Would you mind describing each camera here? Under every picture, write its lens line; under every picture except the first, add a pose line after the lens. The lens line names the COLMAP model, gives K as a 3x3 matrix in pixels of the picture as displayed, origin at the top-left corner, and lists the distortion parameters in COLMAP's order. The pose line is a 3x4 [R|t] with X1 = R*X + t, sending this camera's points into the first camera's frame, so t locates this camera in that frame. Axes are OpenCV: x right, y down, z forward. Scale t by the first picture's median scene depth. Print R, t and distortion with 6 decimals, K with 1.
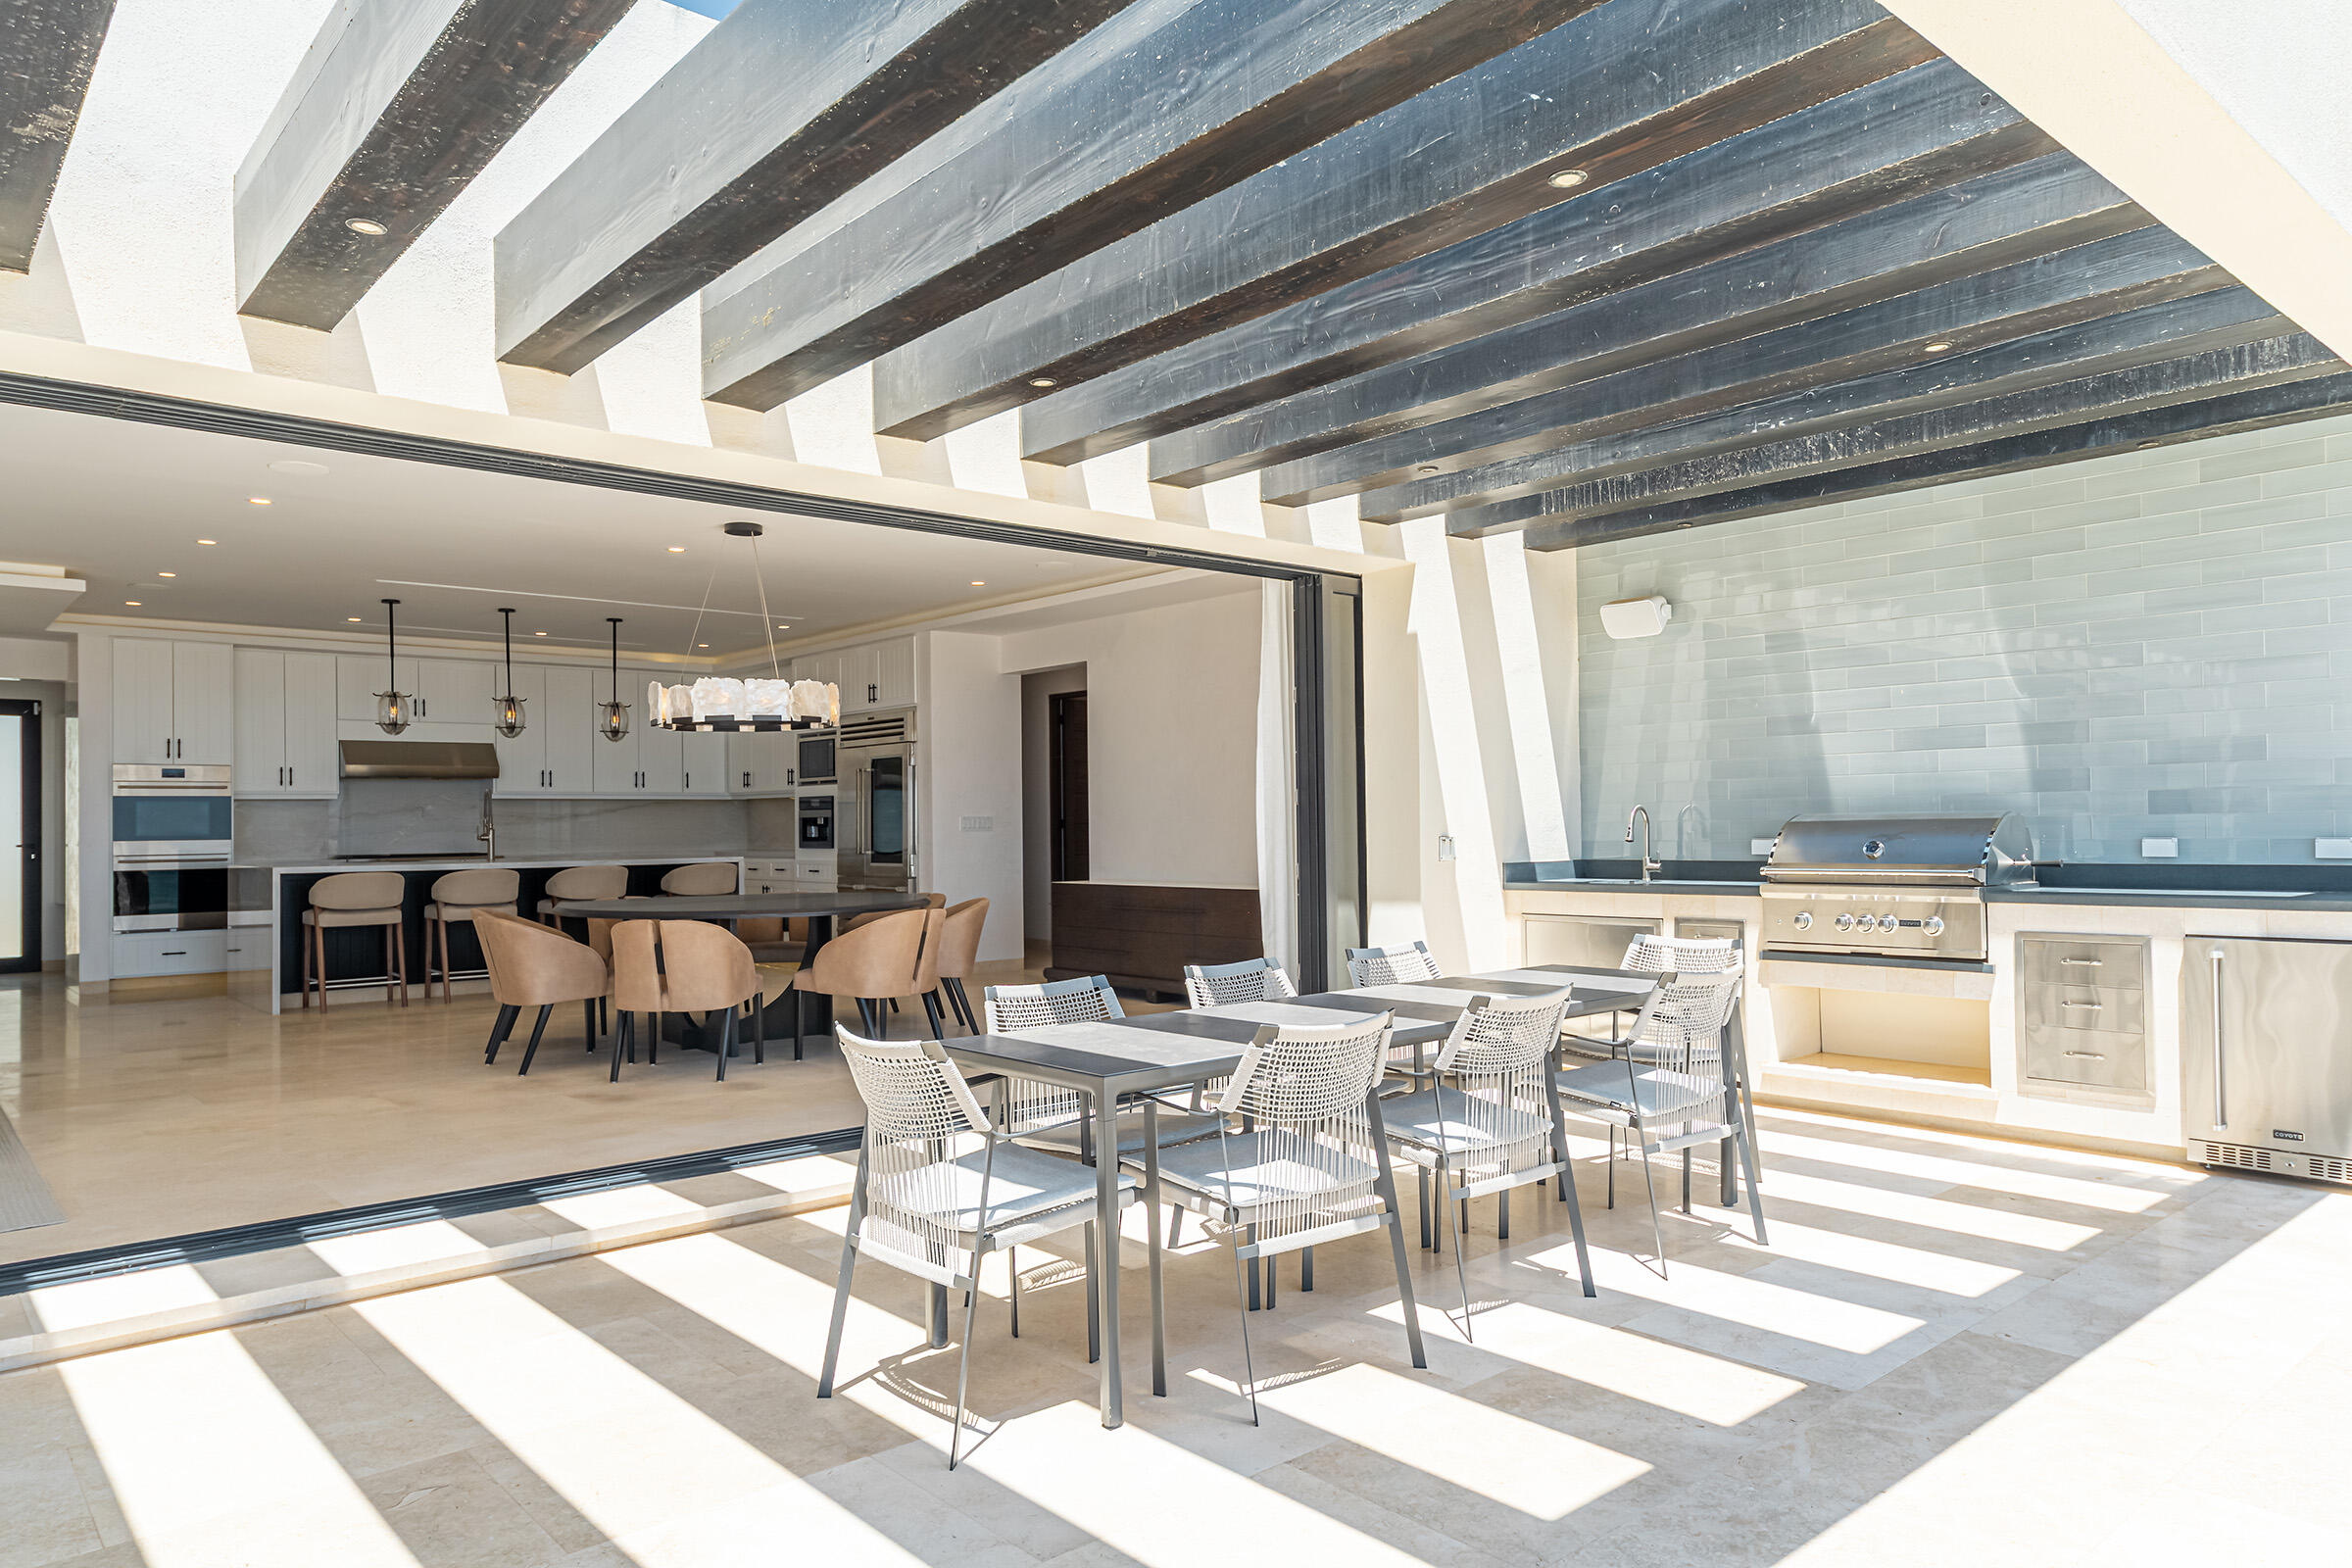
lens RADIAL K [[1542.0, 0, 1178.8], [0, 1542.0, 808.3], [0, 0, 1]] dist [0.026947, 0.000236]
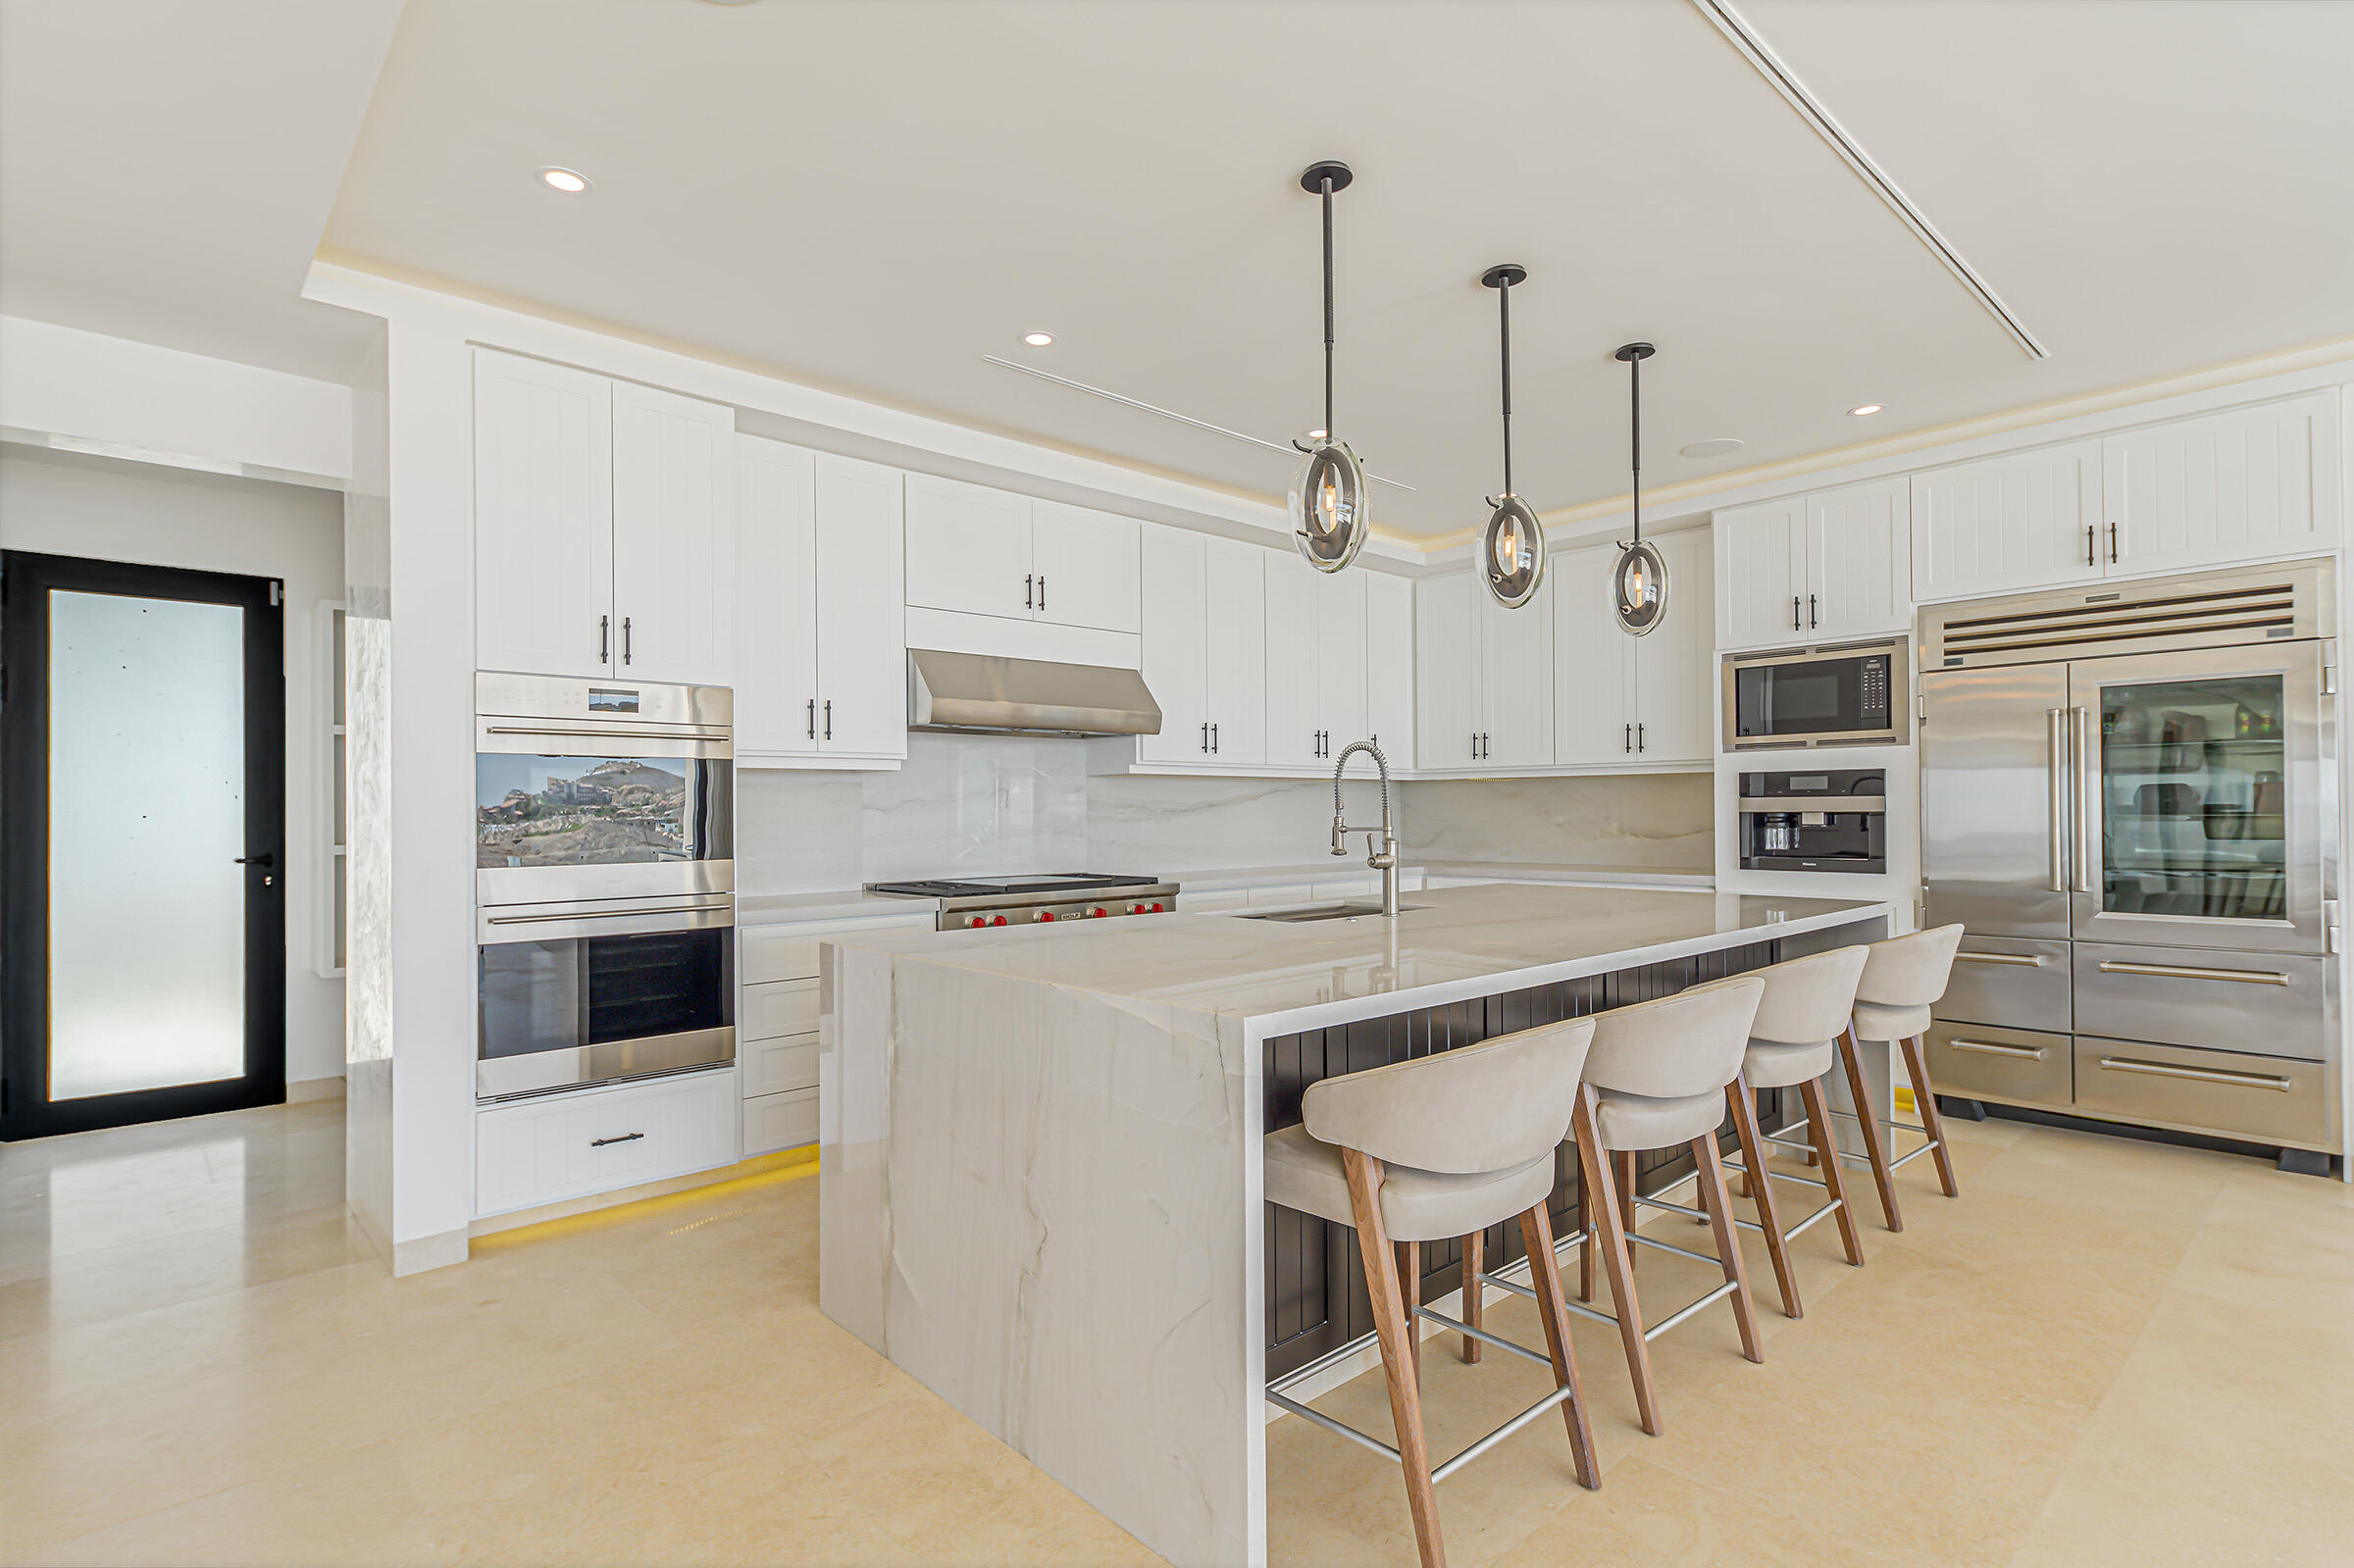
lens RADIAL K [[1150.7, 0, 1183.4], [0, 1150.7, 804.4], [0, 0, 1]] dist [0.009987, 0.000002]
pose [[0.999428, 0.003412, 0.033651, -0.496712], [-0.003592, 0.999980, 0.005291, 0.002560], [-0.033632, -0.005409, 0.999420, 0.680766]]
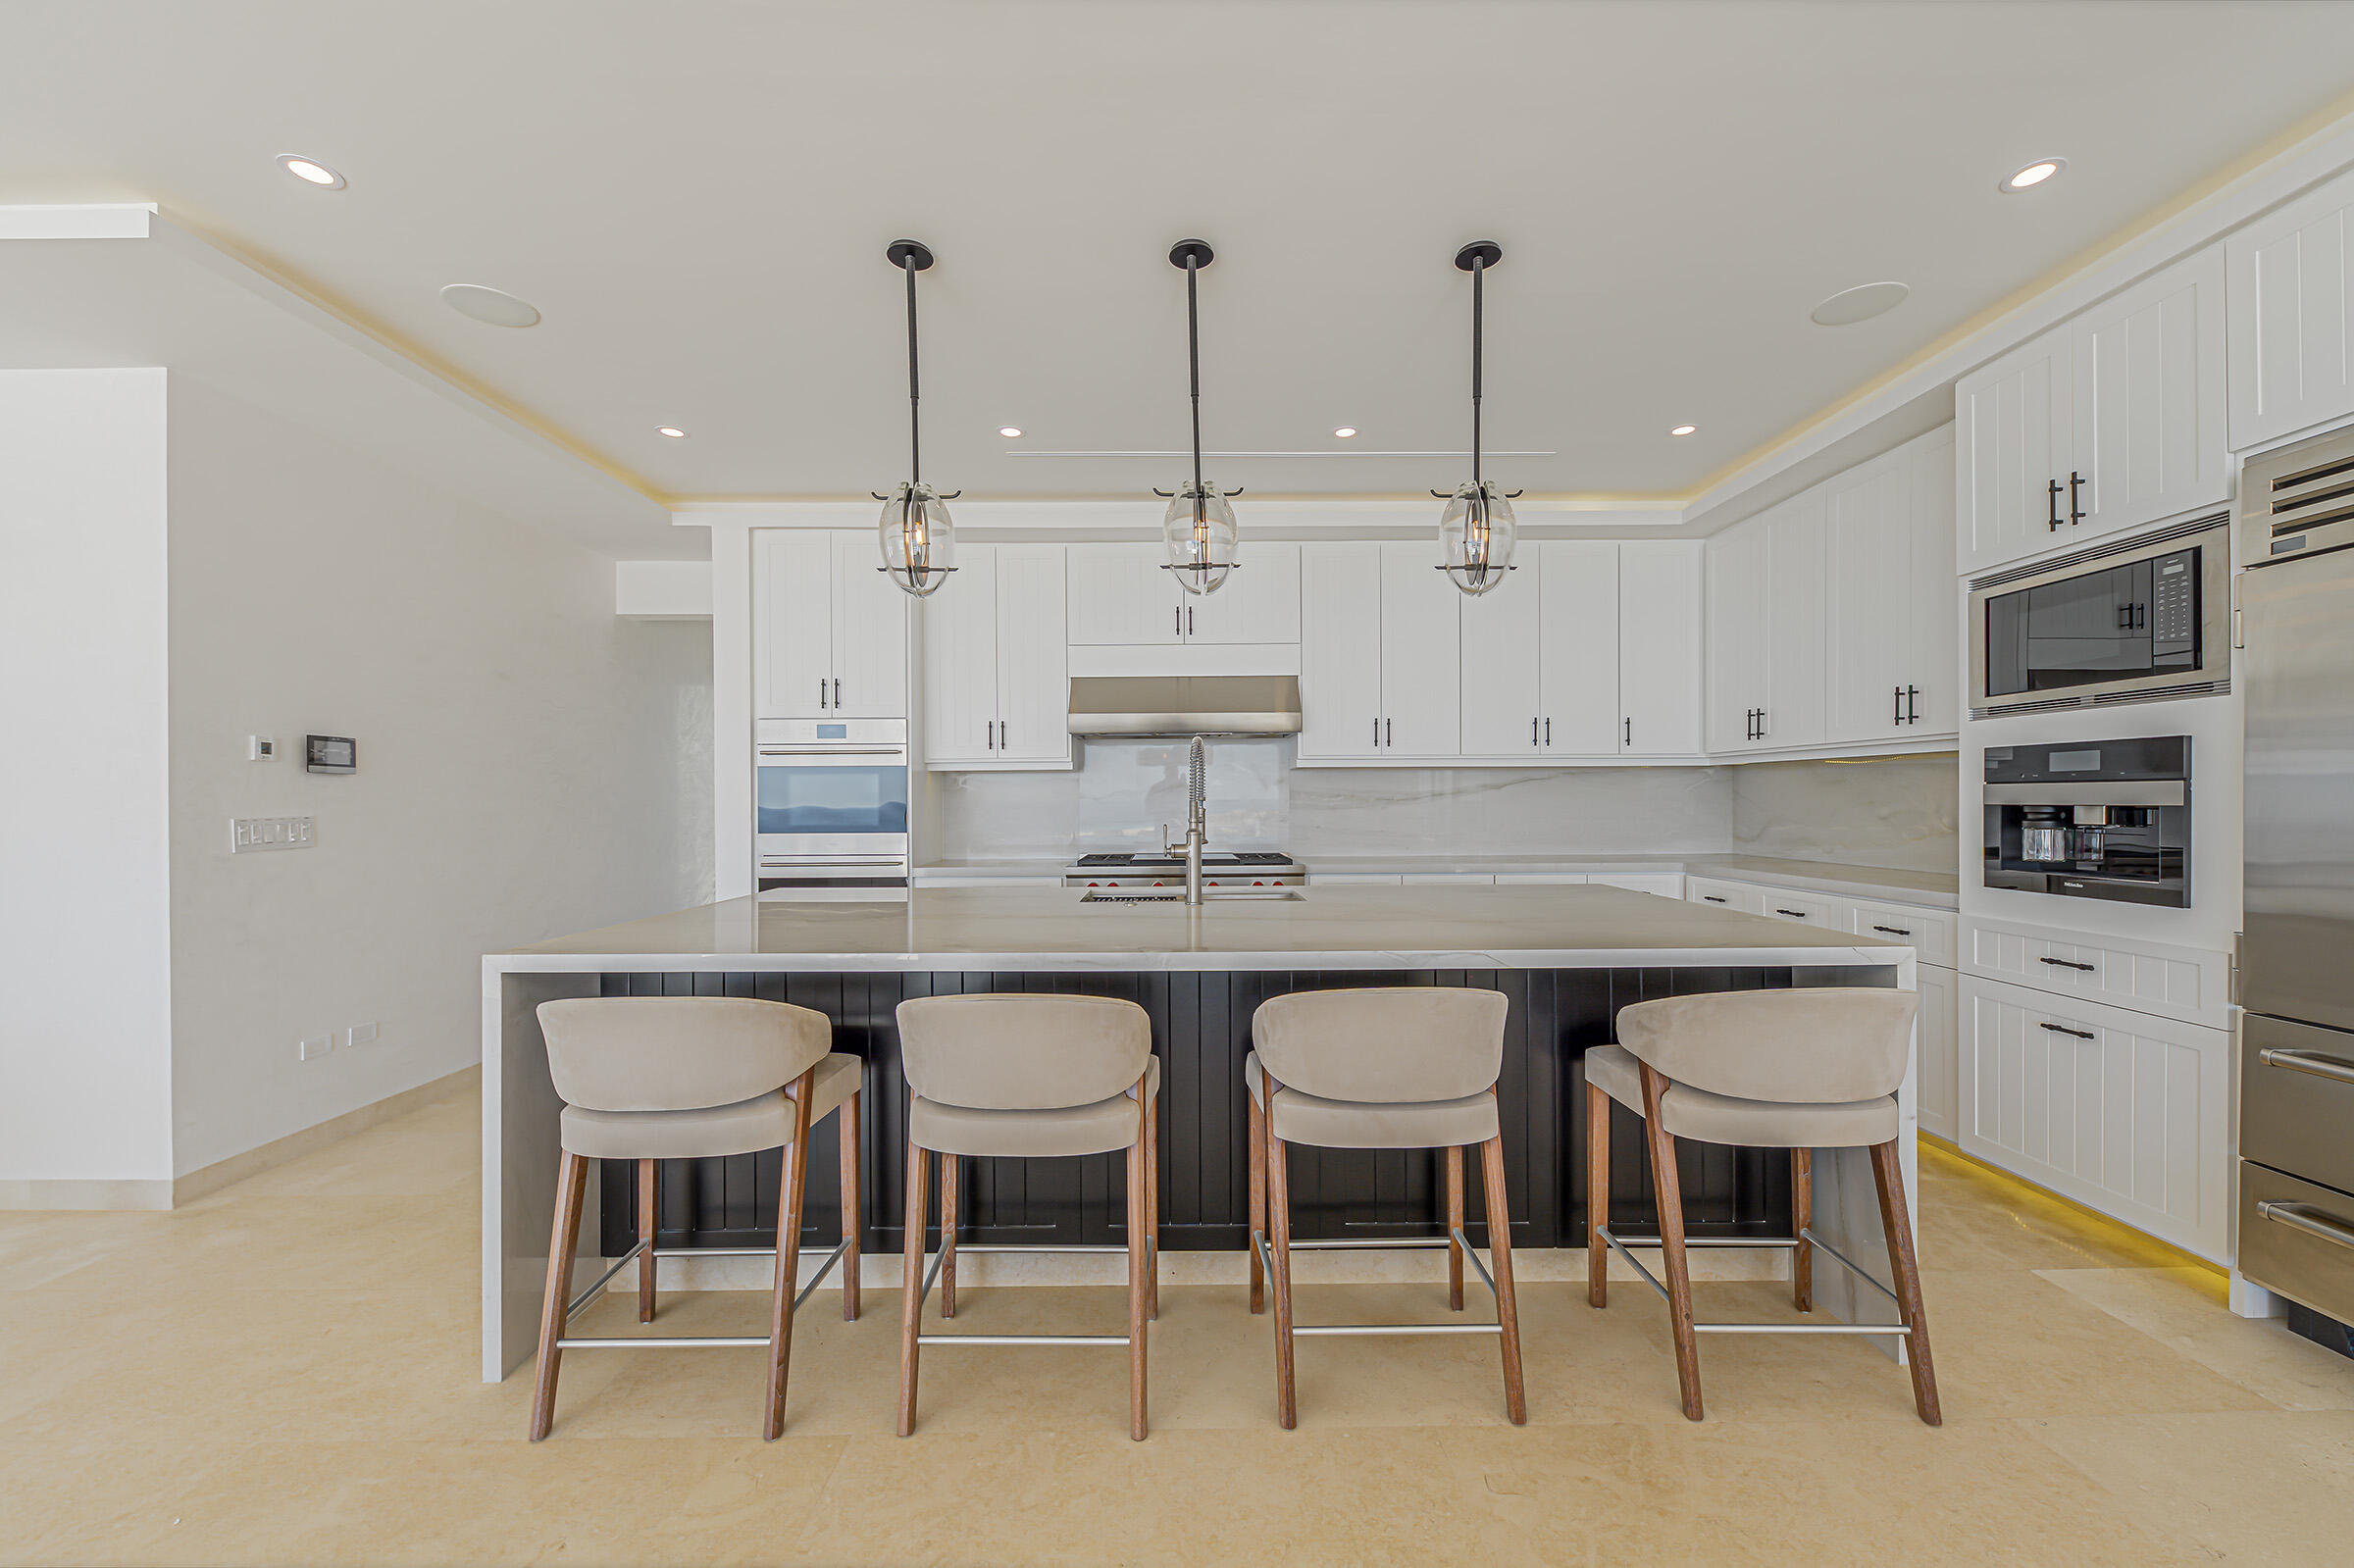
lens RADIAL K [[926.8, 0, 1176.7], [0, 926.8, 805.1], [0, 0, 1]] dist [0.001113, -0.000253]
pose [[0.758208, 0.010646, -0.651926, -0.273344], [0.004341, 0.999762, 0.021375, 0.000924], [0.651999, -0.019037, 0.757981, 0.784619]]
